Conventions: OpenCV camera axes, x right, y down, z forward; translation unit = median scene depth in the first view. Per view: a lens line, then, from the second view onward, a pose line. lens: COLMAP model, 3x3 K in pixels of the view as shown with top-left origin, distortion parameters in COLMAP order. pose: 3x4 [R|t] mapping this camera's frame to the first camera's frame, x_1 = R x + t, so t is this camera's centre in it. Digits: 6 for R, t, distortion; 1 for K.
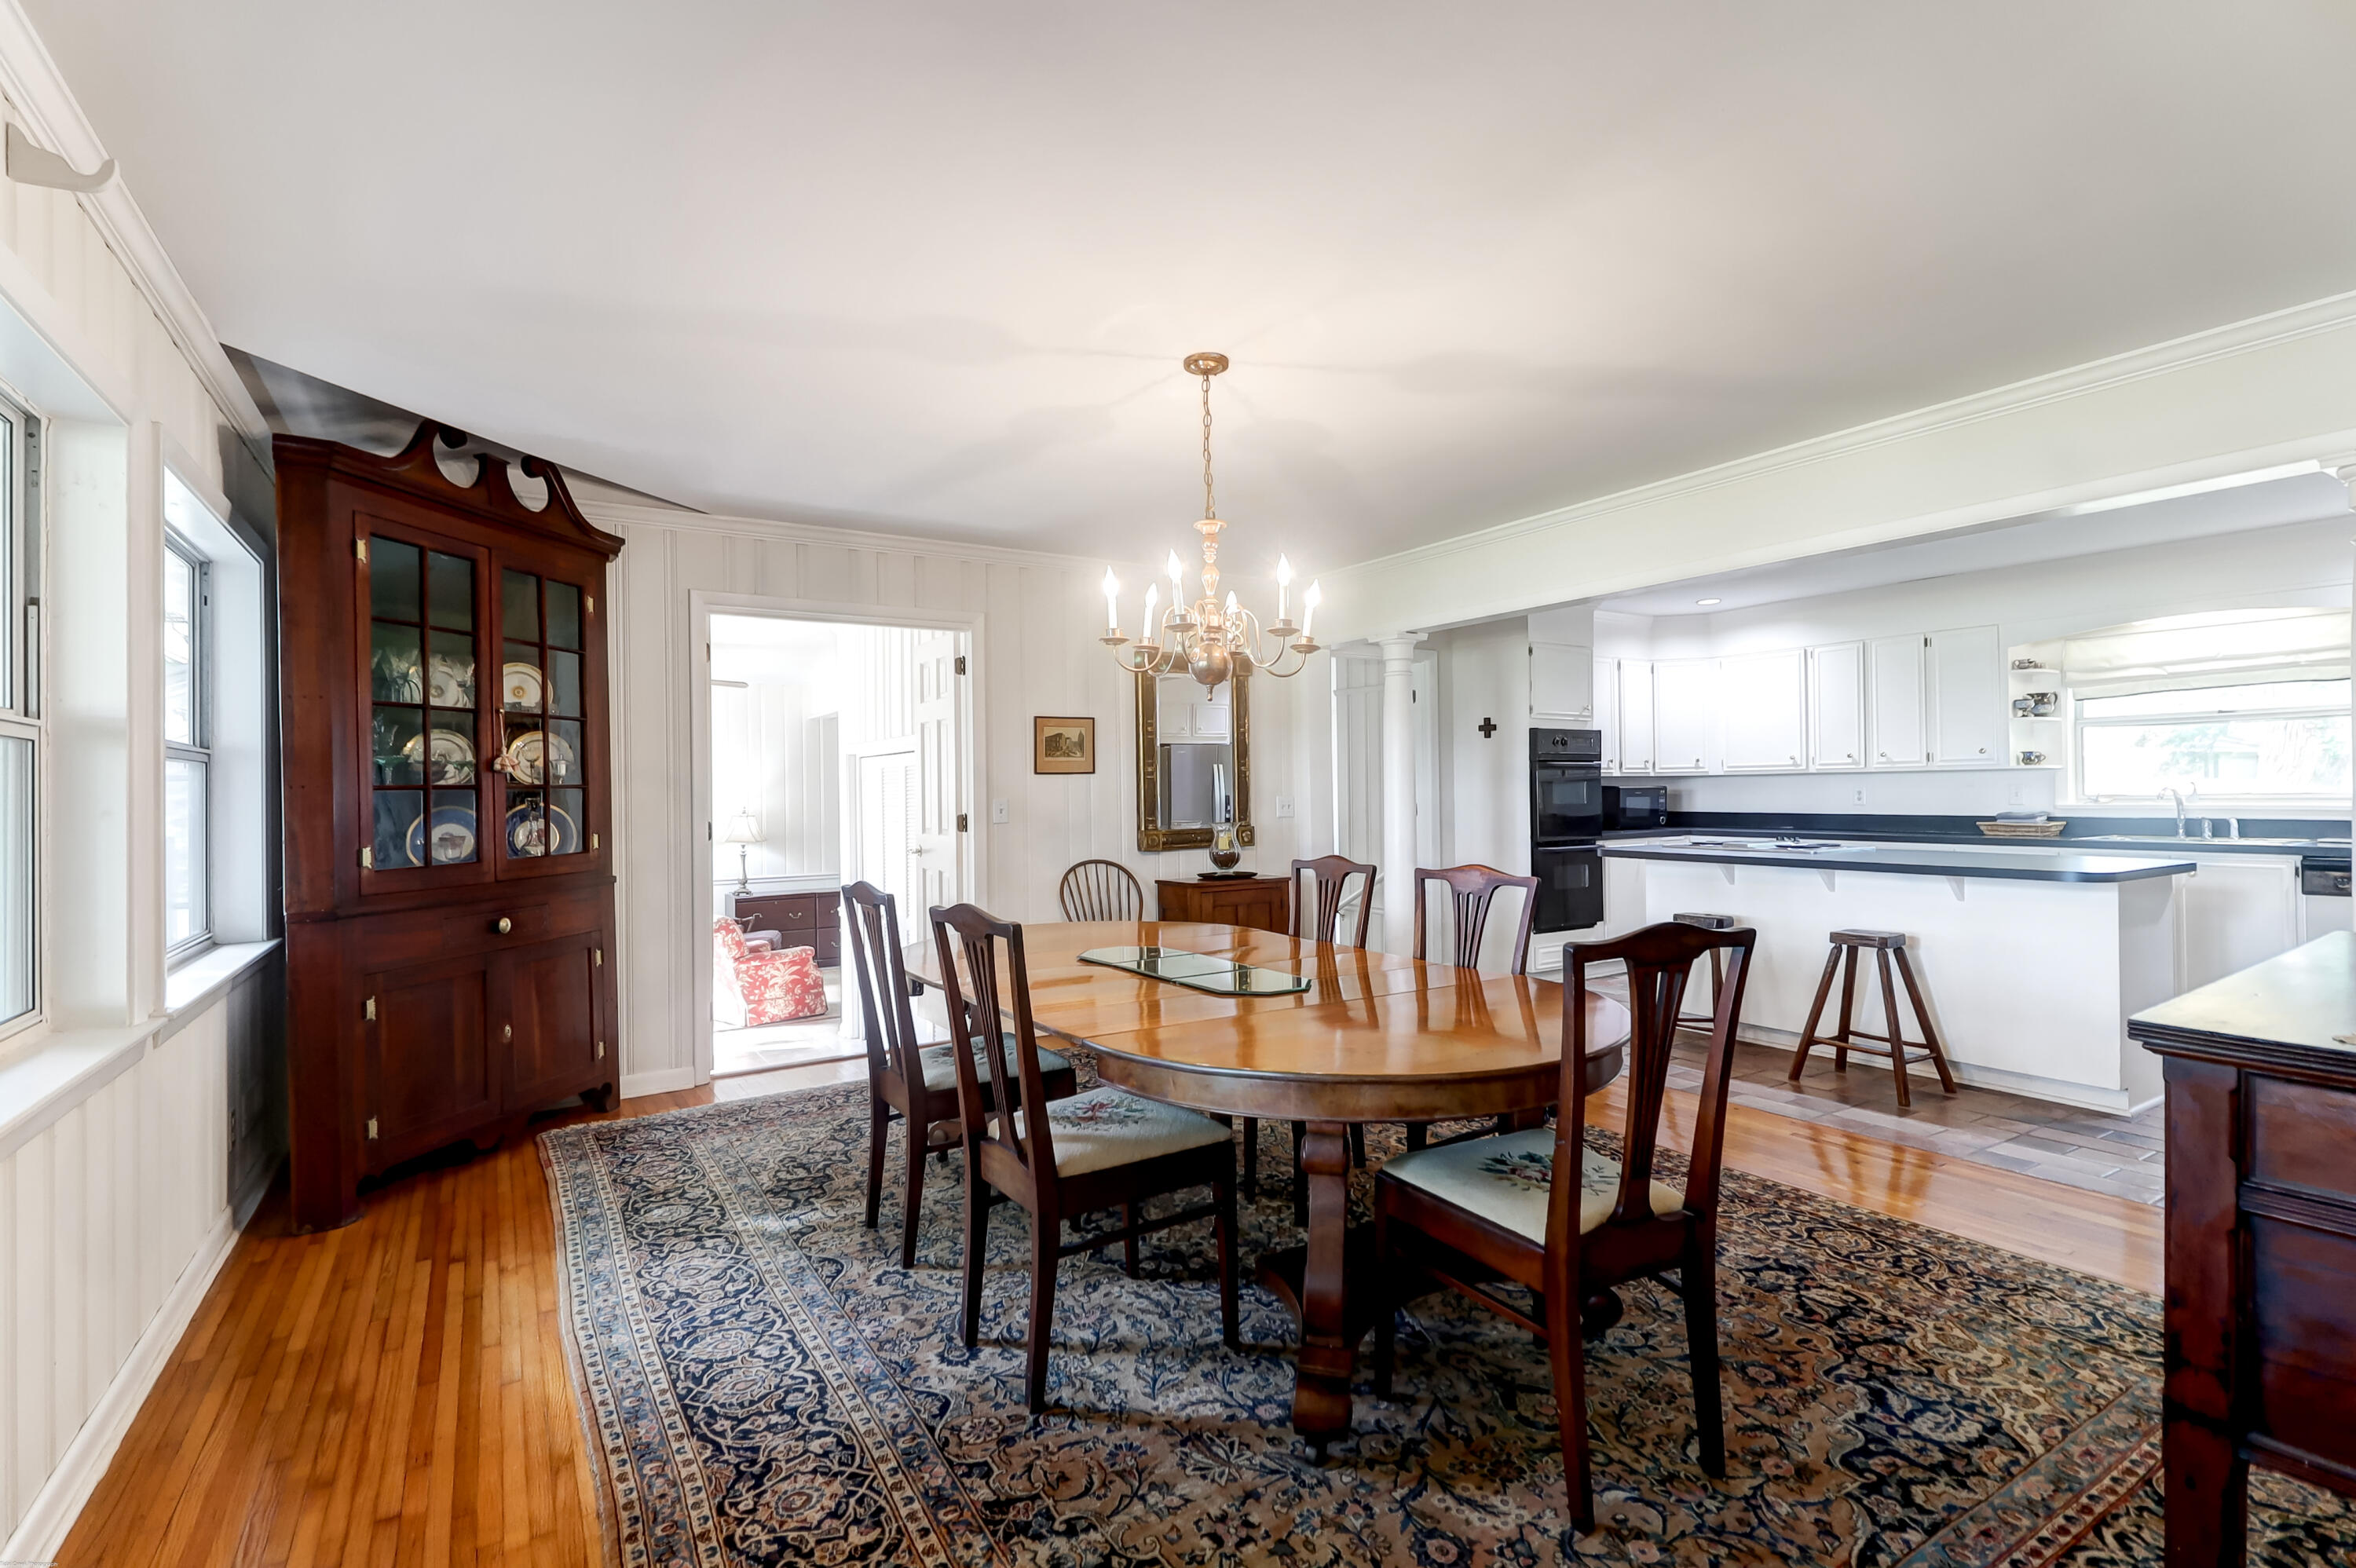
lens RADIAL K [[1080.2, 0, 1182.7], [0, 1080.2, 791.2], [0, 0, 1]] dist [0.000582, -0.001357]
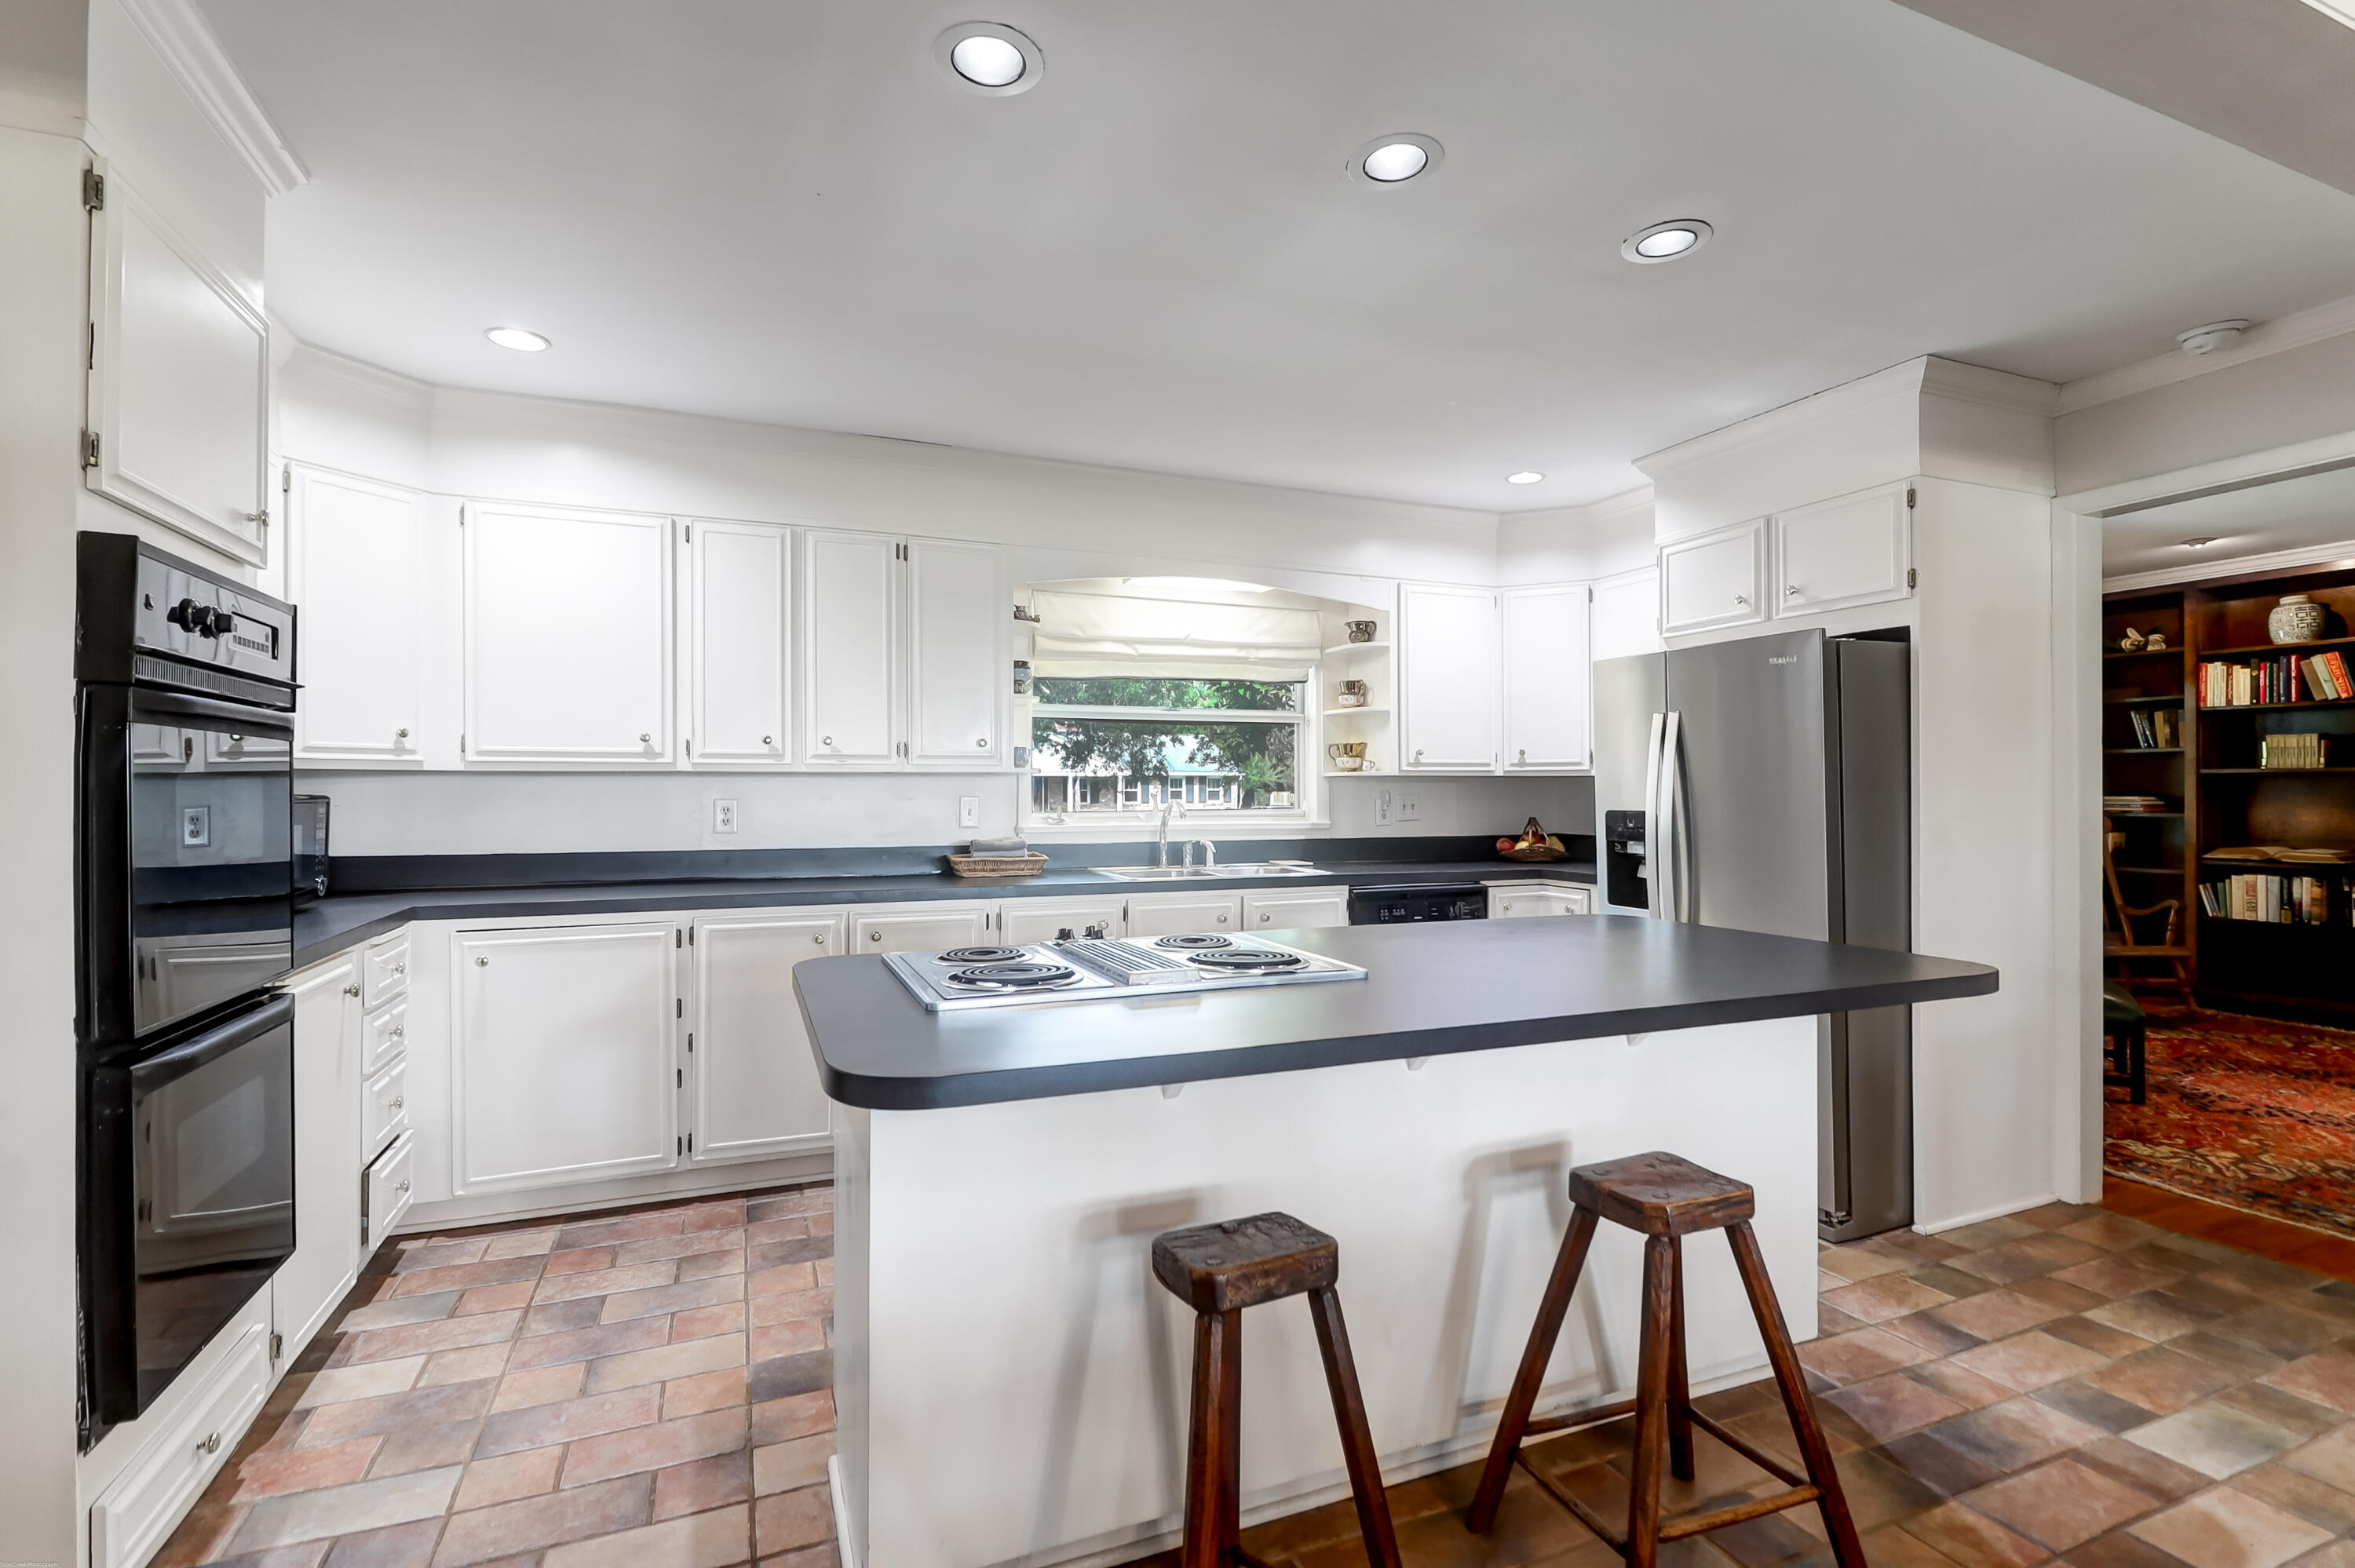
lens RADIAL K [[1079.7, 0, 1174.3], [0, 1079.7, 786.3], [0, 0, 1]] dist [0.000582, -0.001357]
pose [[0.180495, 0.014365, 0.983471, 0.147744], [-0.004541, 0.999895, -0.013772, -0.004235], [-0.983565, -0.001980, 0.180542, 0.756290]]
